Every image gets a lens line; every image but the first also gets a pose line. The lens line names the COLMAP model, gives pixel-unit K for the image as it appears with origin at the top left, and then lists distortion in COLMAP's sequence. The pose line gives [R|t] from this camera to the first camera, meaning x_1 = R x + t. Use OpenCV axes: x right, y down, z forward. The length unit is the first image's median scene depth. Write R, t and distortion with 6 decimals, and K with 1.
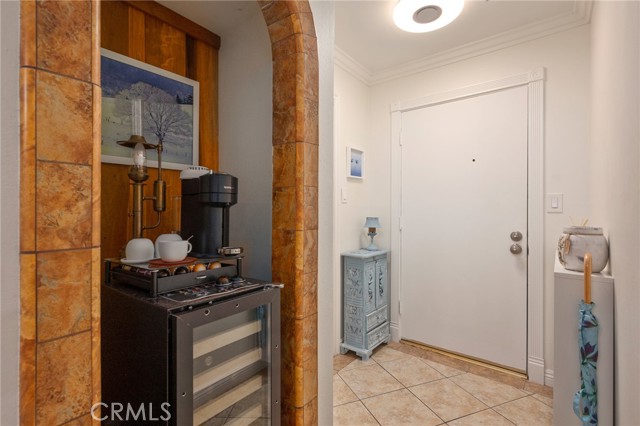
lens RADIAL K [[289.5, 0, 314.1], [0, 289.5, 211.0], [0, 0, 1]] dist [0.000267, -0.000052]
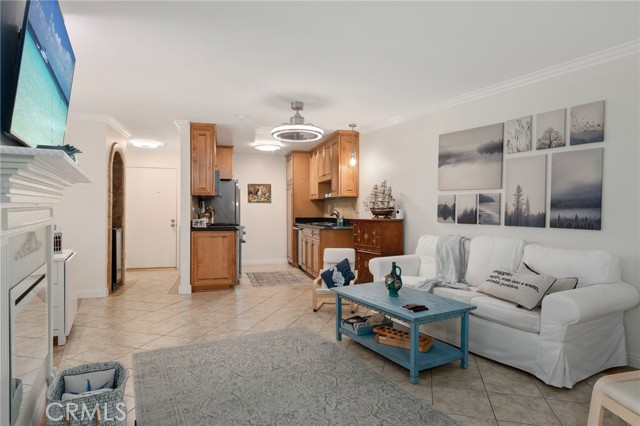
lens RADIAL K [[380.8, 0, 323.1], [0, 380.8, 212.9], [0, 0, 1]] dist [0.000528, 0.000910]
pose [[0.582144, 0.001670, 0.813084, -2.784234], [-0.003235, 0.999995, 0.000262, 0.008704], [-0.813079, -0.002782, 0.582147, -4.452637]]
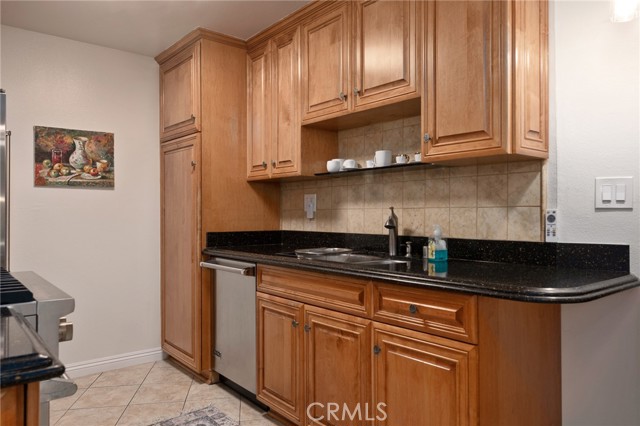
lens RADIAL K [[459.0, 0, 319.0], [0, 459.0, 210.2], [0, 0, 1]] dist [0.011216, -0.003287]
pose [[0.197987, 0.011170, 0.980141, 0.033514], [-0.000247, 0.999936, -0.011345, -0.004133], [-0.980205, 0.002004, 0.197977, -1.140130]]
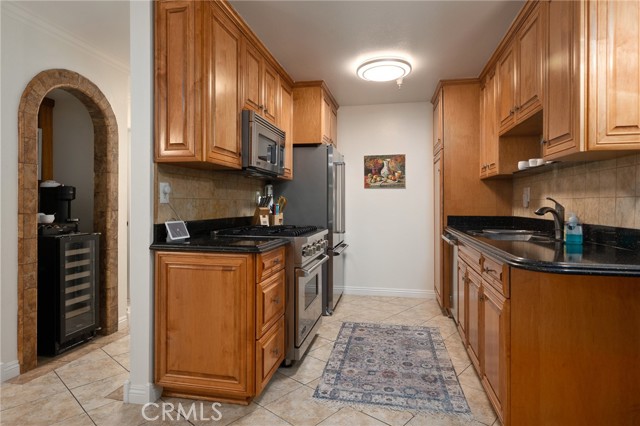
lens RADIAL K [[359.4, 0, 321.7], [0, 359.4, 207.0], [0, 0, 1]] dist [0.001601, 0.001637]
pose [[0.885488, 0.000939, 0.464661, 0.120595], [-0.005435, 0.999950, 0.008337, 0.000197], [-0.464630, -0.009908, 0.885449, -2.298985]]
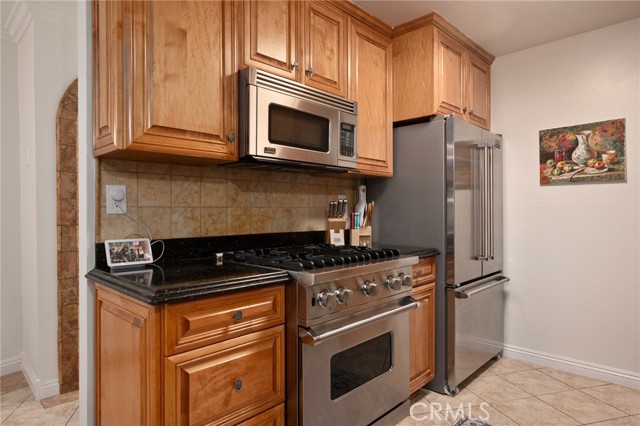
lens RADIAL K [[380.8, 0, 320.3], [0, 380.8, 214.0], [0, 0, 1]] dist [0.000528, 0.000910]
pose [[0.996434, -0.001122, -0.084370, 1.208600], [0.001705, 0.999975, 0.006837, -0.008509], [0.084360, -0.006956, 0.996411, -1.578691]]
